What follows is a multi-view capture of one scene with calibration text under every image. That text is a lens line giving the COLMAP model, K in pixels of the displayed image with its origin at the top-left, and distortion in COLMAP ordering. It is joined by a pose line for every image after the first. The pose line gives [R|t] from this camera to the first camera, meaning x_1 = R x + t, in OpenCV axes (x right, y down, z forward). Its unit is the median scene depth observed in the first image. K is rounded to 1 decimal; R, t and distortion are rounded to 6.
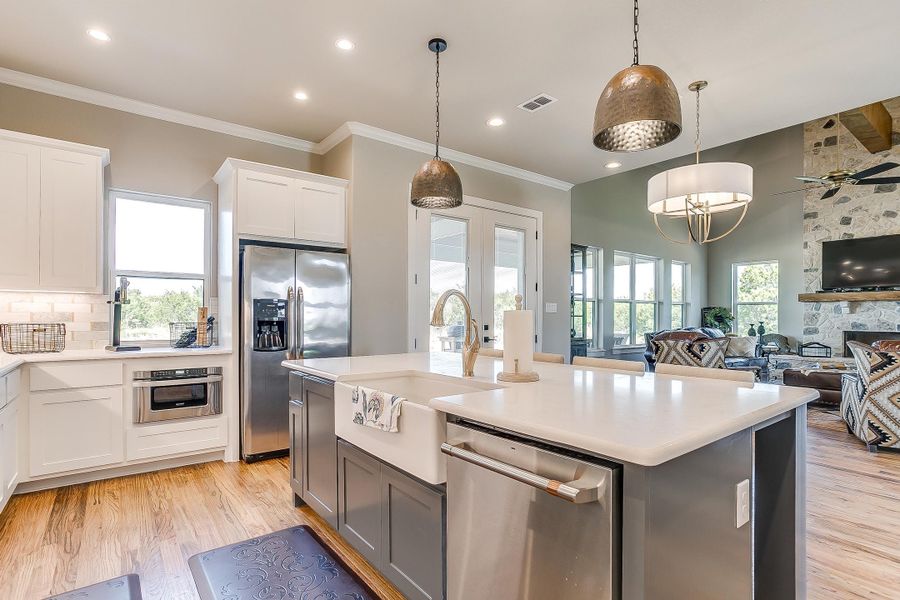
lens RADIAL K [[436.1, 0, 433.3], [0, 436.1, 311.4], [0, 0, 1]] dist [-0.019006, 0.005032]
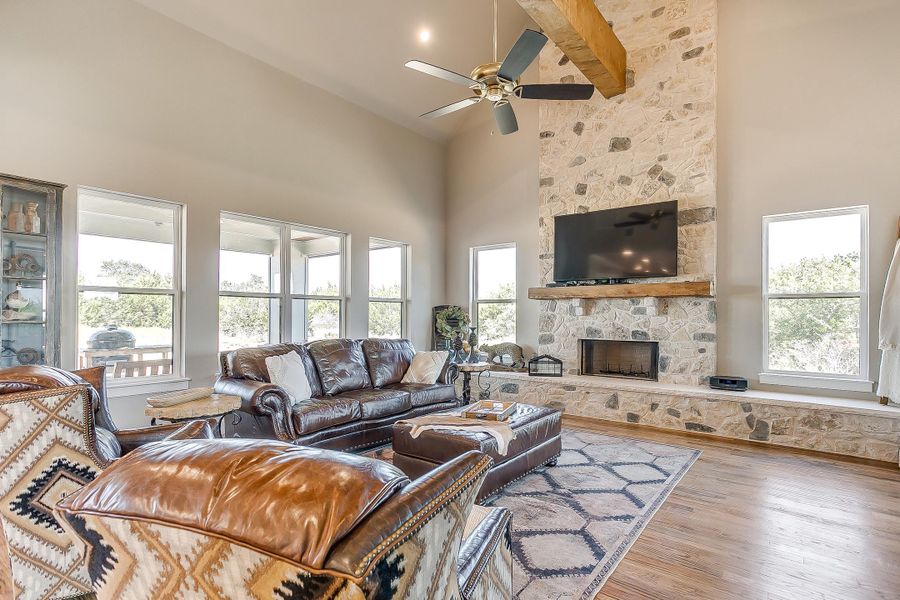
lens RADIAL K [[436.1, 0, 450.4], [0, 436.1, 302.5], [0, 0, 1]] dist [-0.019006, 0.005032]
pose [[0.966413, 0.006216, 0.256919, 0.546568], [-0.002221, 0.999872, -0.015837, -0.004634], [-0.256985, 0.014735, 0.966303, 0.337694]]
